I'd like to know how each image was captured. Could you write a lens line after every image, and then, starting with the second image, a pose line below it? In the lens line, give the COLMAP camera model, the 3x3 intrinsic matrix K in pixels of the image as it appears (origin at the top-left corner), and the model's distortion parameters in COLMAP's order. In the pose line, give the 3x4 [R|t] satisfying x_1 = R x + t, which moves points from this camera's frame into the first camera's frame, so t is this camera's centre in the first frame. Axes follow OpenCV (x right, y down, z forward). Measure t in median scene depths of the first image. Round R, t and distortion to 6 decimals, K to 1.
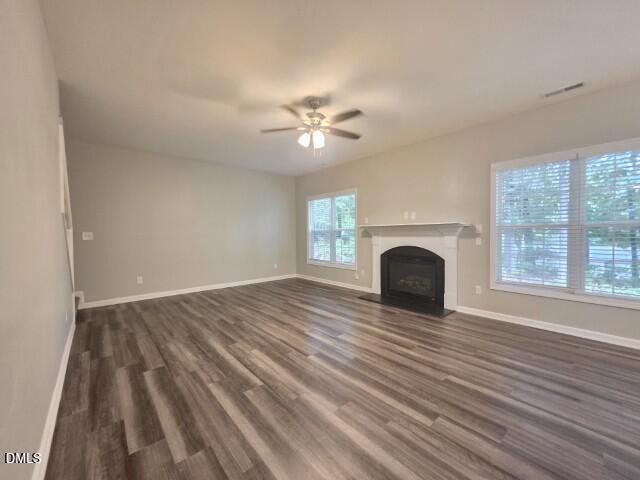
lens RADIAL K [[255.8, 0, 320.0], [0, 255.8, 240.0], [0, 0, 1]] dist [0.001577, 0.000400]
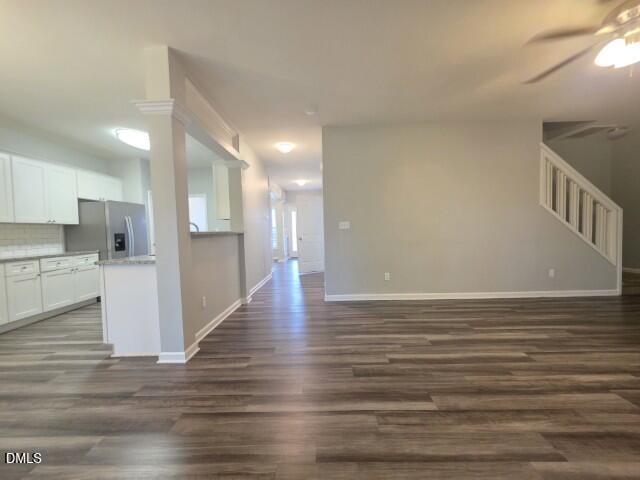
lens RADIAL K [[255.8, 0, 320.0], [0, 255.8, 240.0], [0, 0, 1]] dist [0.001577, 0.000400]
pose [[-0.669601, 0.057854, -0.740464, 1.033607], [0.014561, 0.997793, 0.064793, -0.011615], [0.742578, 0.032603, -0.668966, 1.009418]]
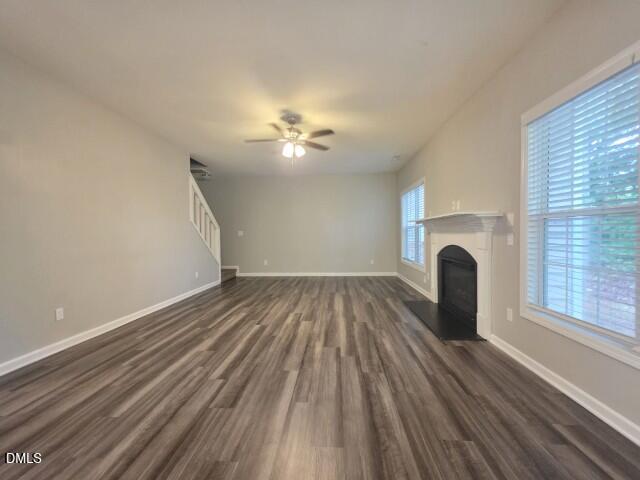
lens RADIAL K [[255.8, 0, 320.0], [0, 255.8, 240.0], [0, 0, 1]] dist [0.001577, 0.000400]
pose [[0.711302, 0.016848, -0.702684, 1.034886], [-0.011723, 0.999858, 0.012106, 0.005323], [0.702788, -0.000374, 0.711399, 0.290499]]
